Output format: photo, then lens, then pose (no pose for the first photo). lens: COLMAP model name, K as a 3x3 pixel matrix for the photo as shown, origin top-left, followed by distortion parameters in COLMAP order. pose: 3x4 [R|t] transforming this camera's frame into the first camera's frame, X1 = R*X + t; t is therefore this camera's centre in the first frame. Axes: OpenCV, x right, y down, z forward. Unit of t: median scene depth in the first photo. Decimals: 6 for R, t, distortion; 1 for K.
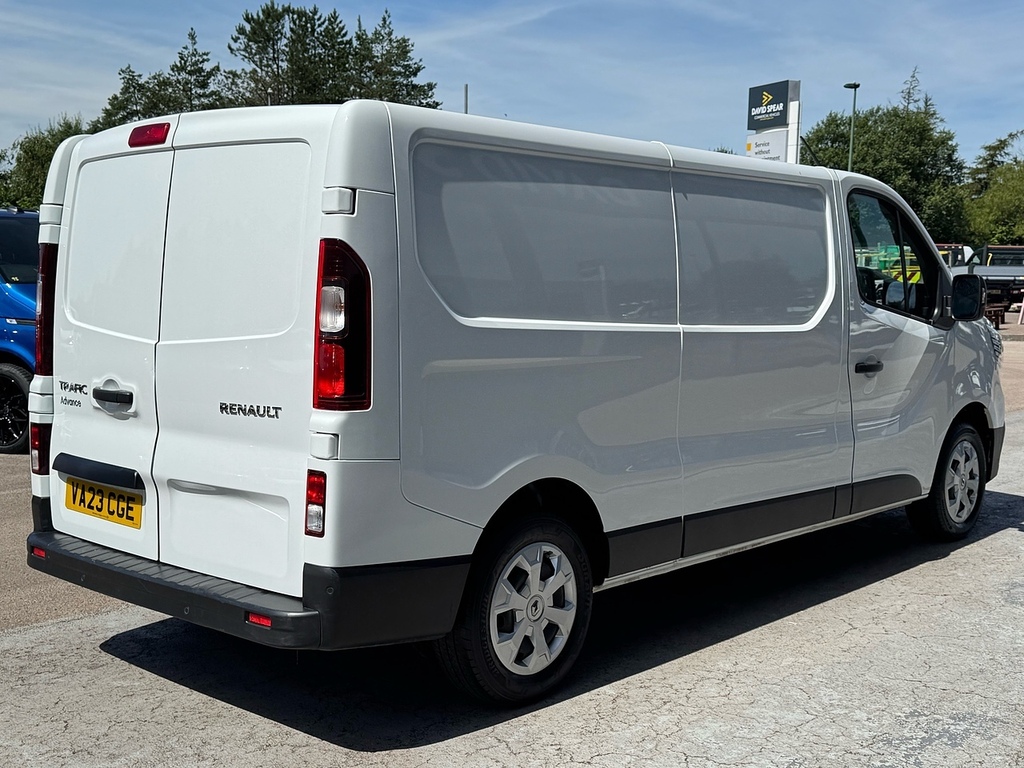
lens RADIAL K [[1352.9, 0, 512.0], [0, 1352.9, 384.0], [0, 0, 1]] dist [0.099283, 0.044689]
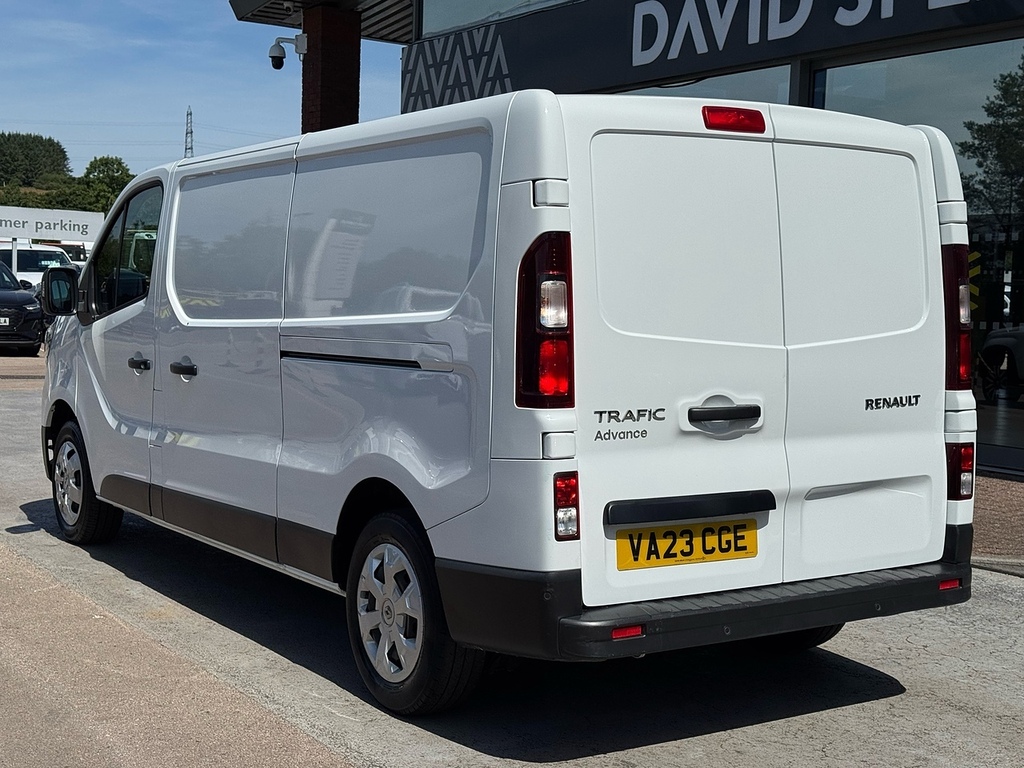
lens RADIAL K [[1438.7, 0, 512.0], [0, 1438.7, 384.0], [0, 0, 1]] dist [-0.007422, 0.041756]
pose [[0.221479, -0.068448, 0.972760, -1.222222], [0.073228, 0.995884, 0.053403, -0.069463], [-0.972412, 0.059405, 0.225580, 0.933149]]
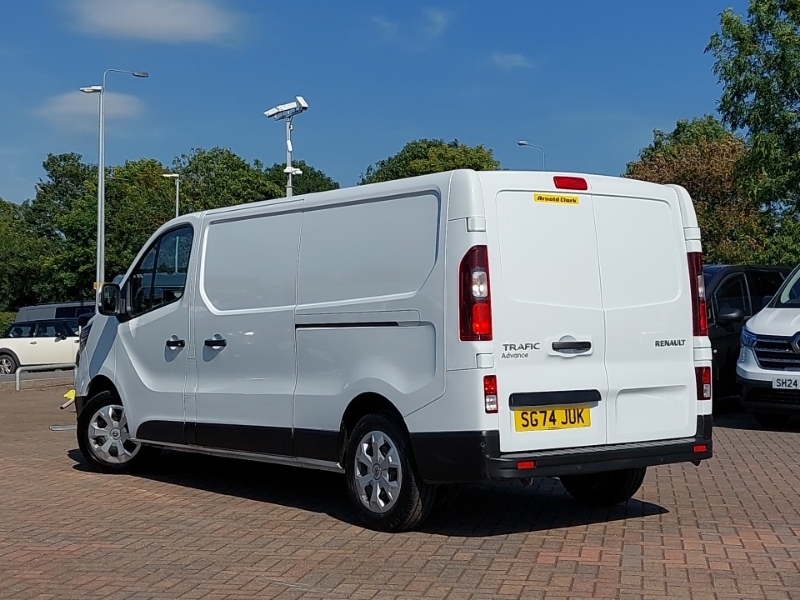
lens RADIAL K [[1239.7, 0, 400.0], [0, 1239.7, 300.0], [0, 0, 1]] dist [0.120473, -0.165699]
pose [[0.155328, 0.007930, 0.987831, -1.736190], [0.094903, 0.995223, -0.022913, -0.029552], [-0.983294, 0.097307, 0.153834, 0.978530]]
